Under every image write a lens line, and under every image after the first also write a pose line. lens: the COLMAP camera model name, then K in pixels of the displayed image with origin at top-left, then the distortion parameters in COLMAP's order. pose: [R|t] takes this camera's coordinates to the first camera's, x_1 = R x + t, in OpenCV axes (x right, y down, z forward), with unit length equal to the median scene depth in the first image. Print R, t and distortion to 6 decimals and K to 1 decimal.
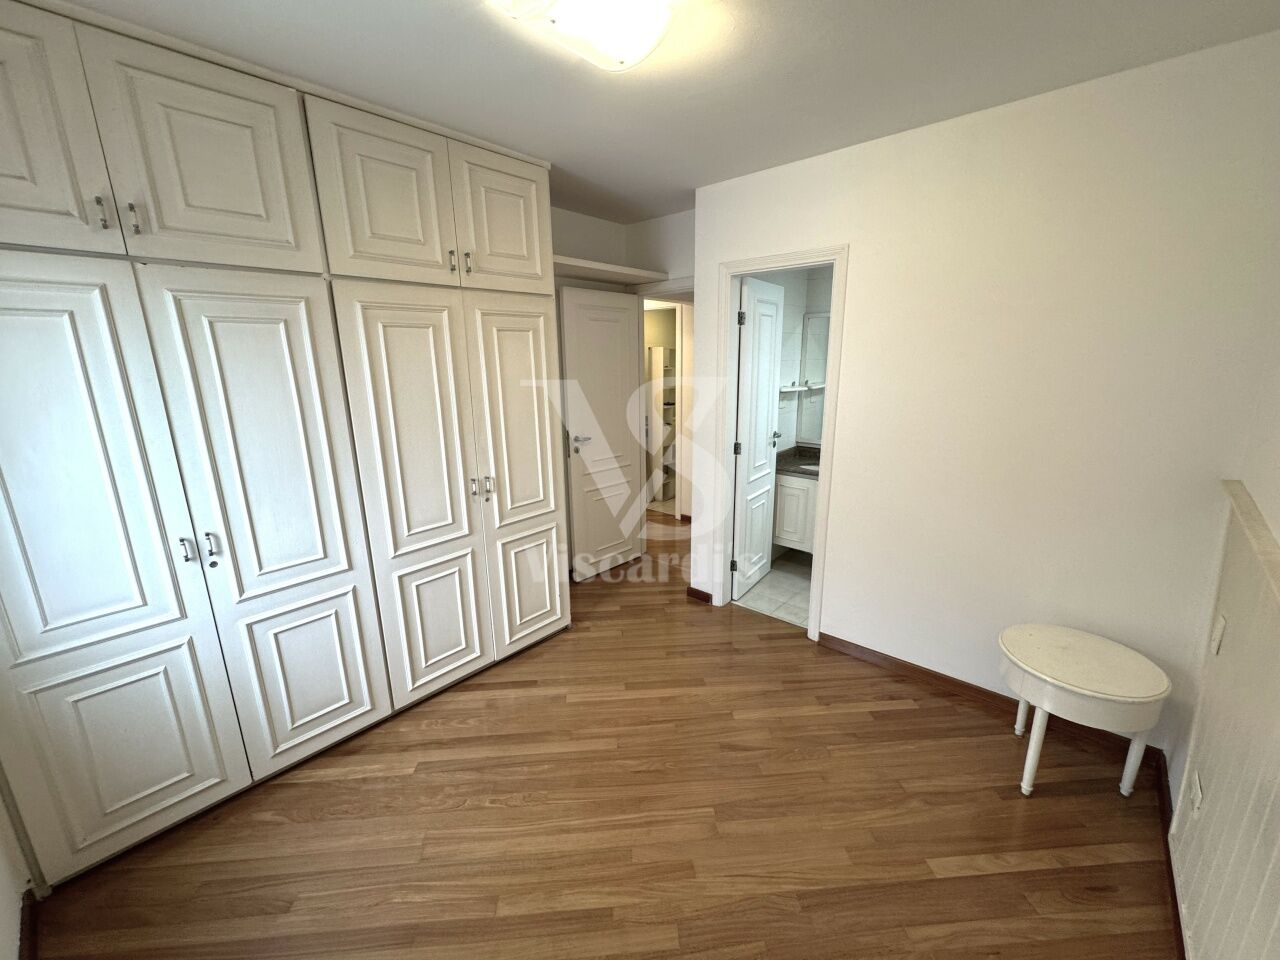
lens RADIAL K [[512.2, 0, 640.0], [0, 512.2, 480.0], [0, 0, 1]] dist [-0.002102, 0.000235]
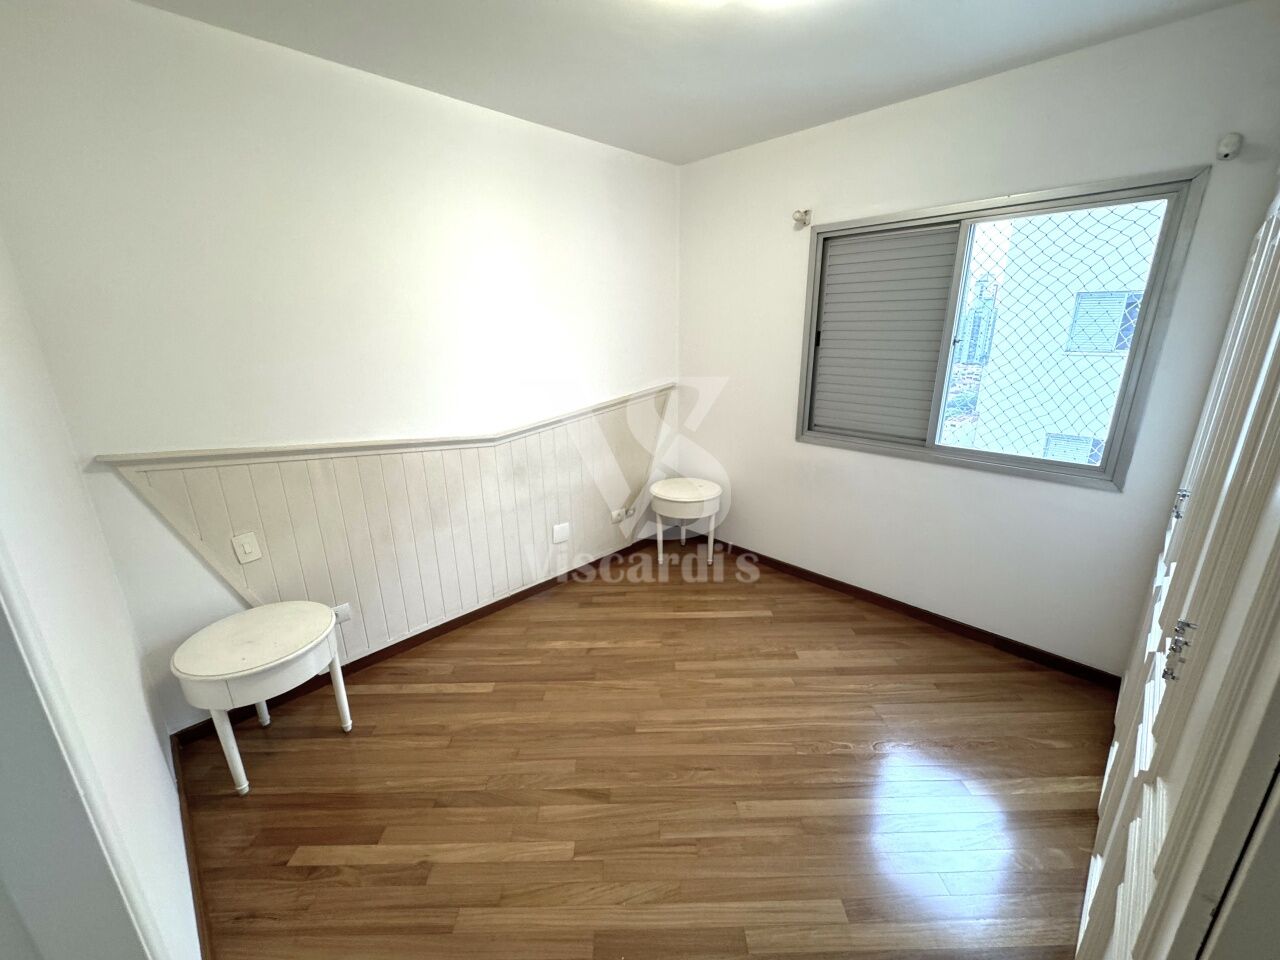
lens RADIAL K [[512.2, 0, 640.0], [0, 512.2, 480.0], [0, 0, 1]] dist [-0.002102, 0.000235]
pose [[-0.997568, 0.006428, 0.069408, 0.050004], [0.040528, 0.863623, 0.502507, -0.346942], [-0.056713, 0.504097, -0.861783, 1.528546]]
